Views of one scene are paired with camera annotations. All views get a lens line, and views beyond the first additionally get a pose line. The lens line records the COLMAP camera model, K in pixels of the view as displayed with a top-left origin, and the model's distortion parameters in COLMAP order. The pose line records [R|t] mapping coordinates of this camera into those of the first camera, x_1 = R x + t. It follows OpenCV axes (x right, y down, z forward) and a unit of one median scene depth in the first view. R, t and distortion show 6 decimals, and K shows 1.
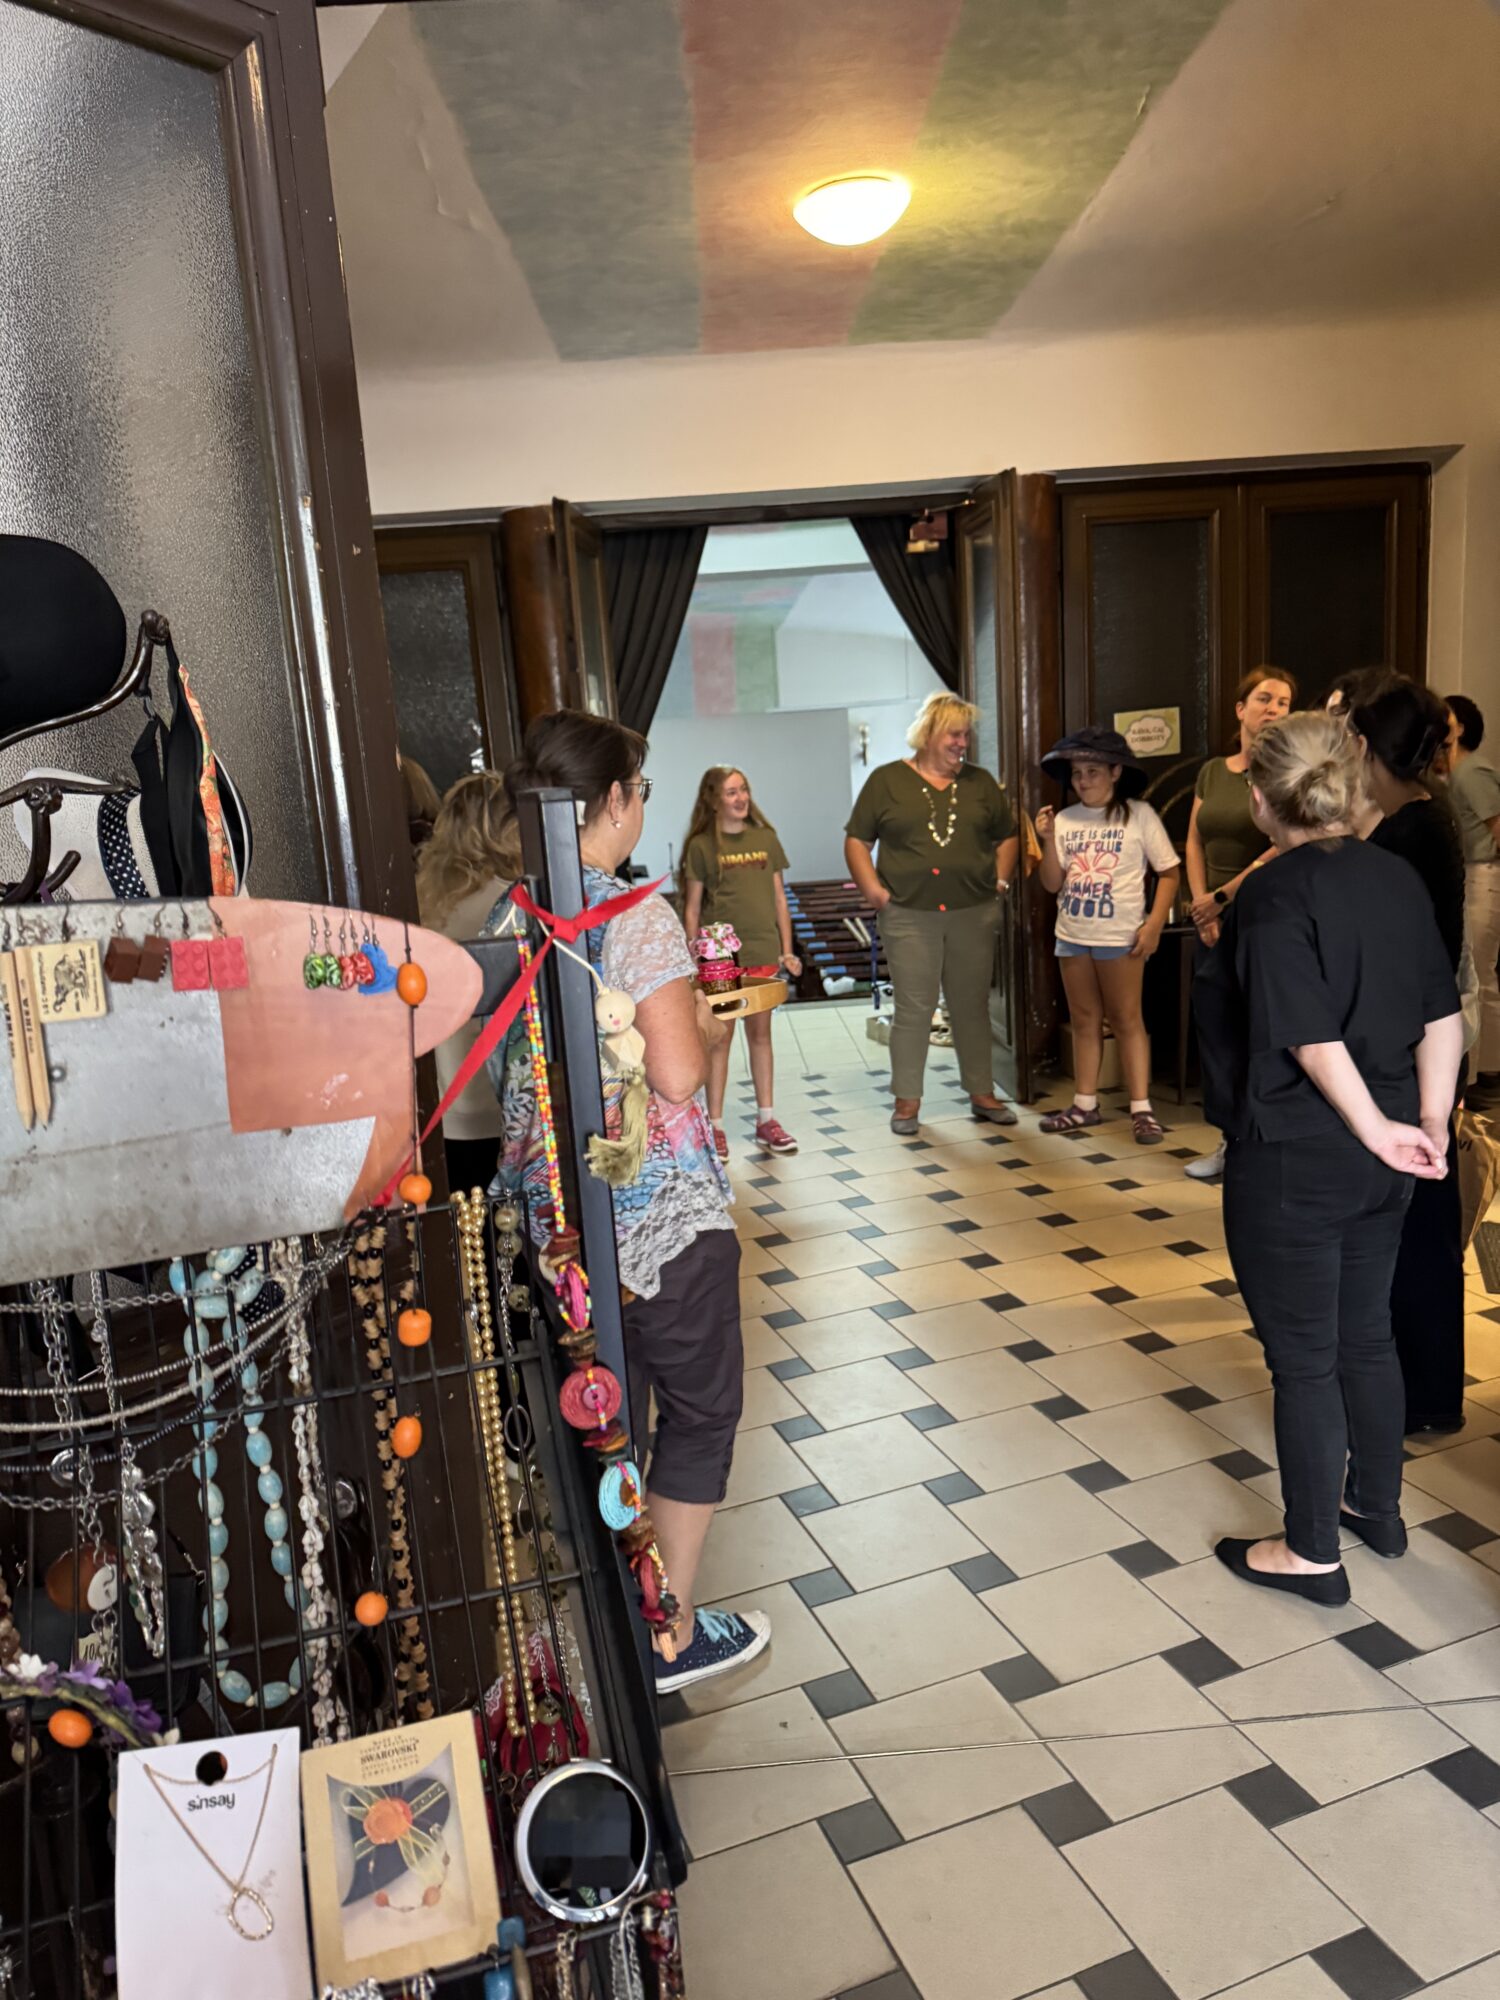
lens RADIAL K [[1416.2, 0, 757.1], [0, 1416.2, 1025.4], [0, 0, 1]] dist [0.043310, -0.046904]
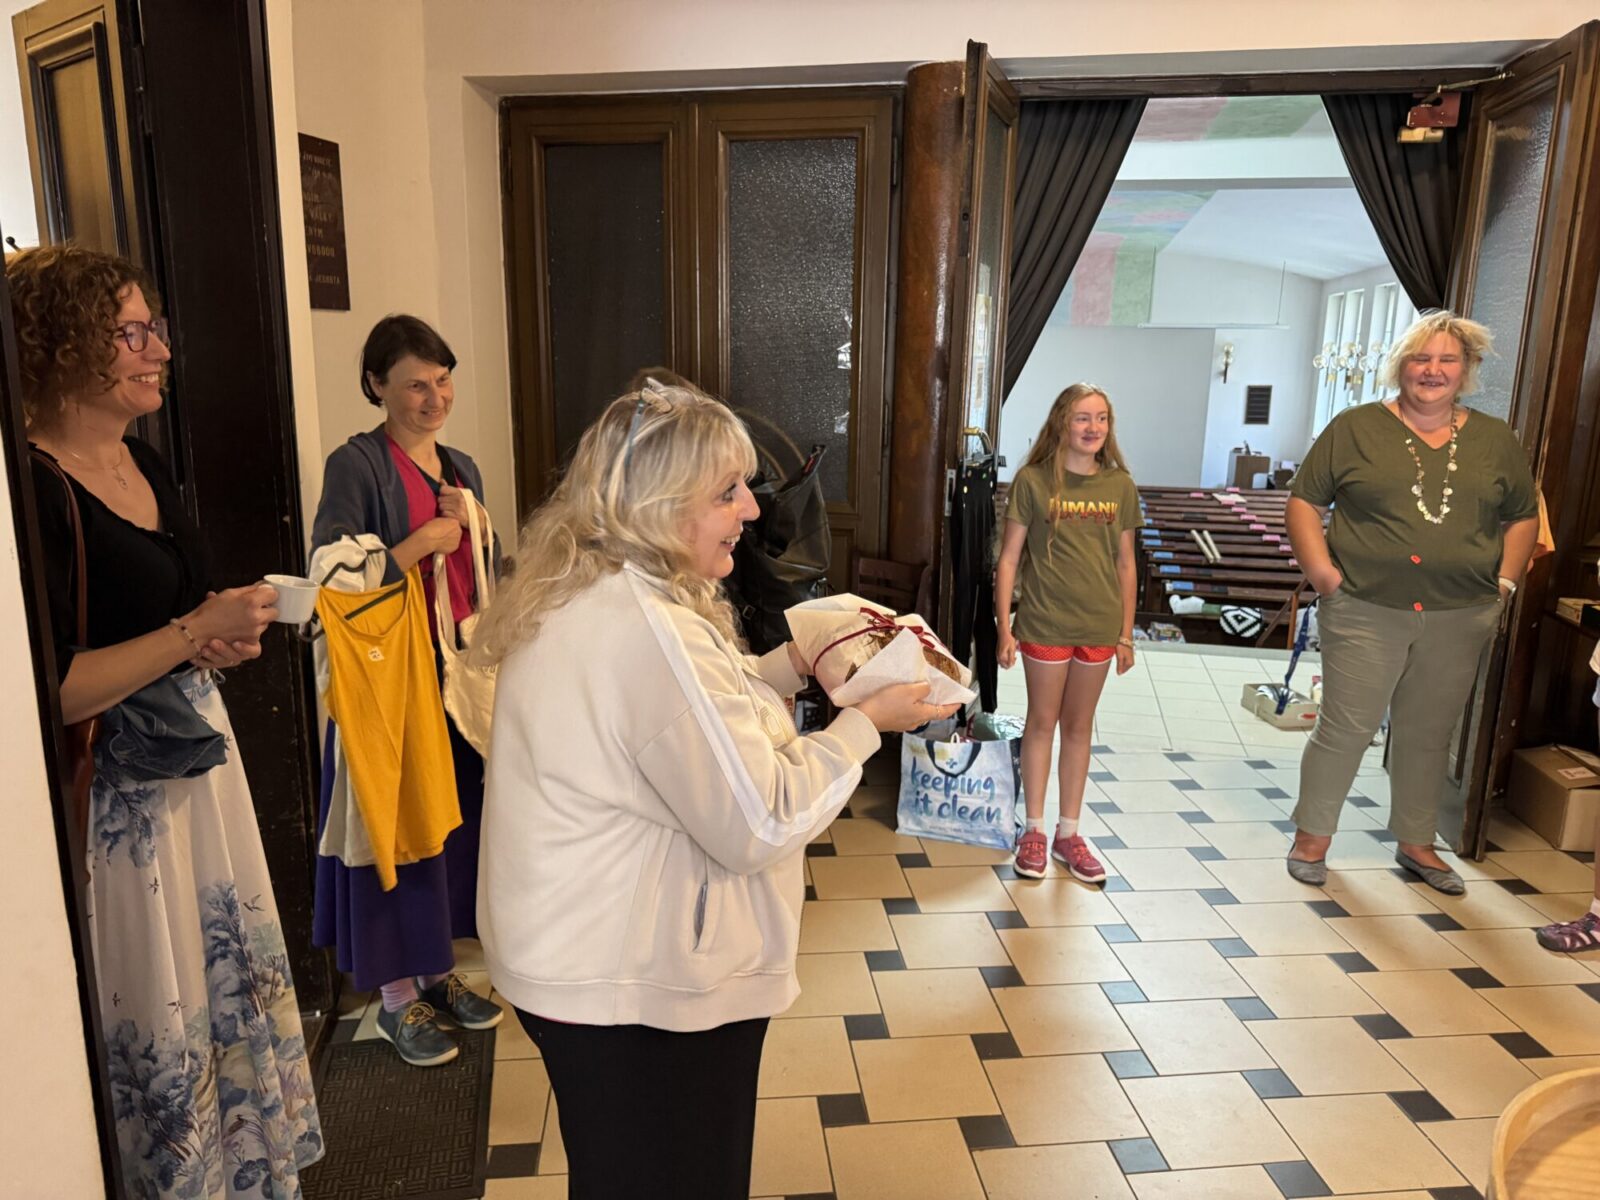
lens RADIAL K [[1132.9, 0, 793.9], [0, 1132.9, 587.1], [0, 0, 1]] dist [0.043310, -0.046904]
pose [[0.961120, 0.137804, -0.239286, -0.034780], [-0.133193, 0.990457, 0.035415, -0.061718], [0.241883, -0.002167, 0.970303, 0.294012]]
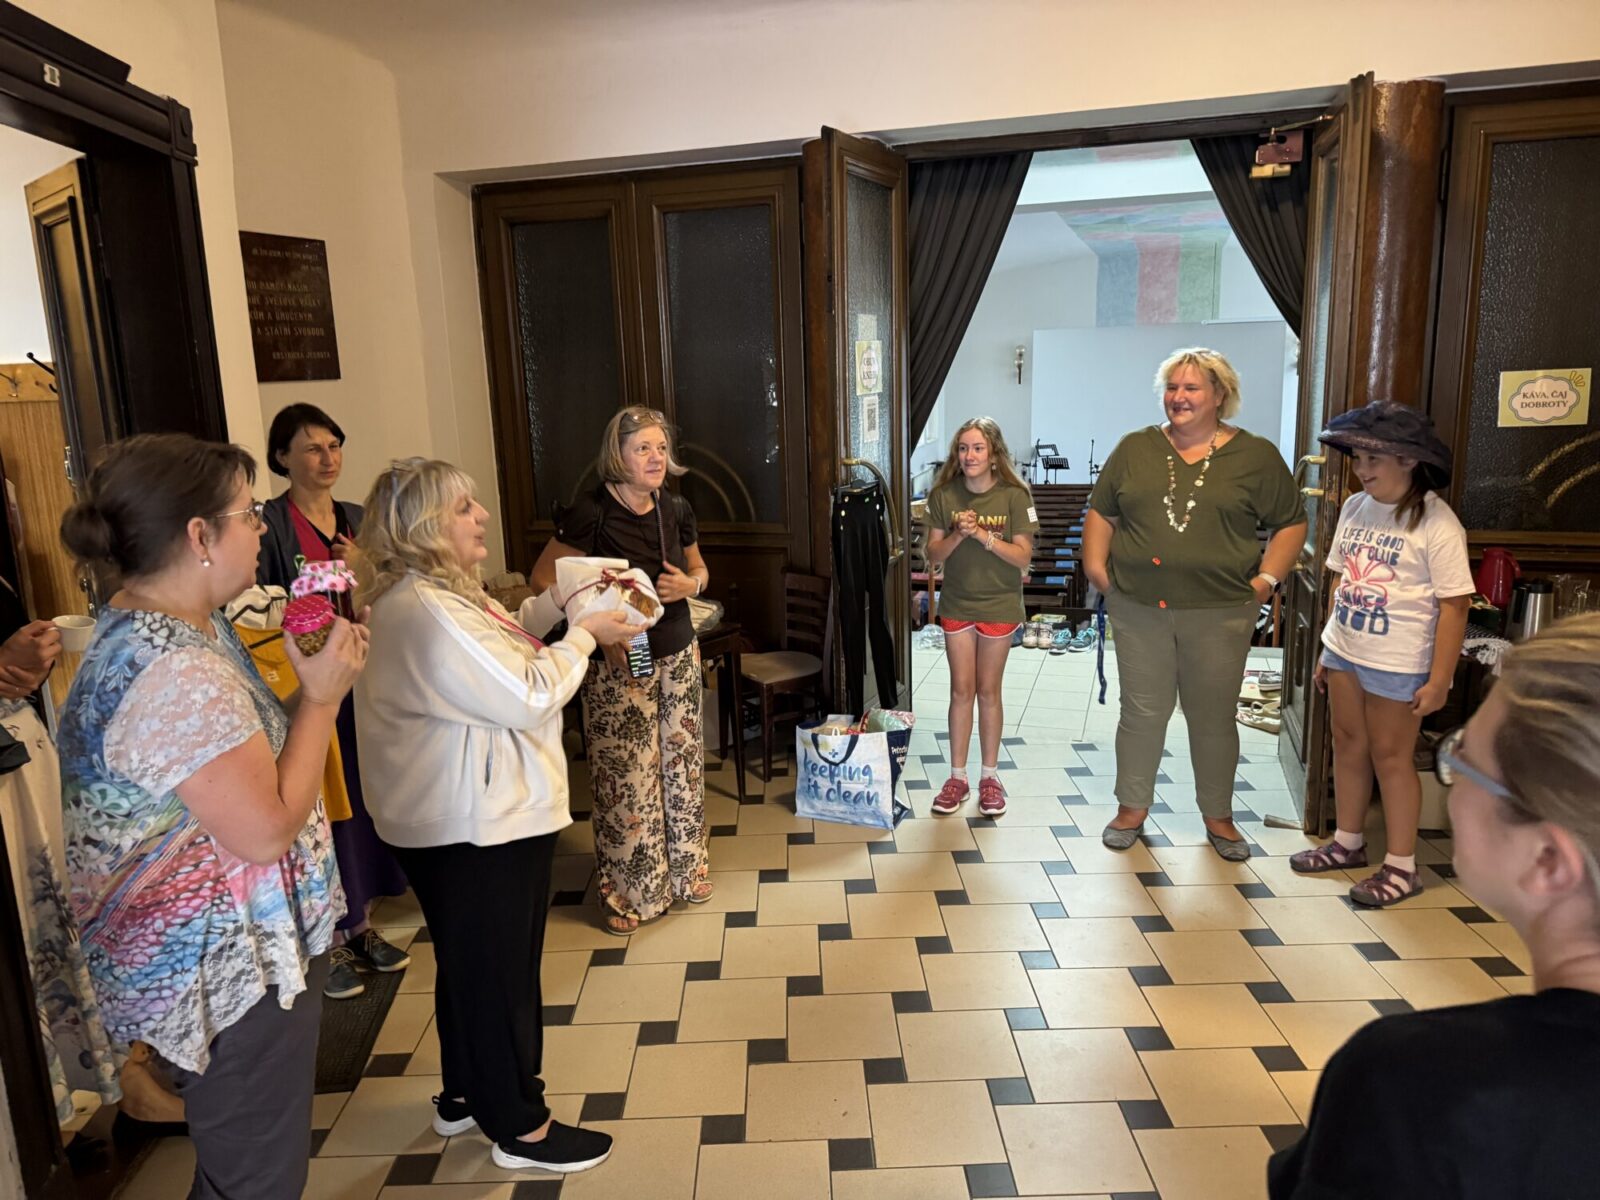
lens RADIAL K [[1132.9, 0, 796.9], [0, 1132.9, 579.2], [0, 0, 1]] dist [0.043310, -0.046904]
pose [[0.934933, 0.103983, -0.339247, 0.110762], [-0.097918, 0.994579, 0.034996, -0.085119], [0.341047, 0.000500, 0.940046, 0.245628]]
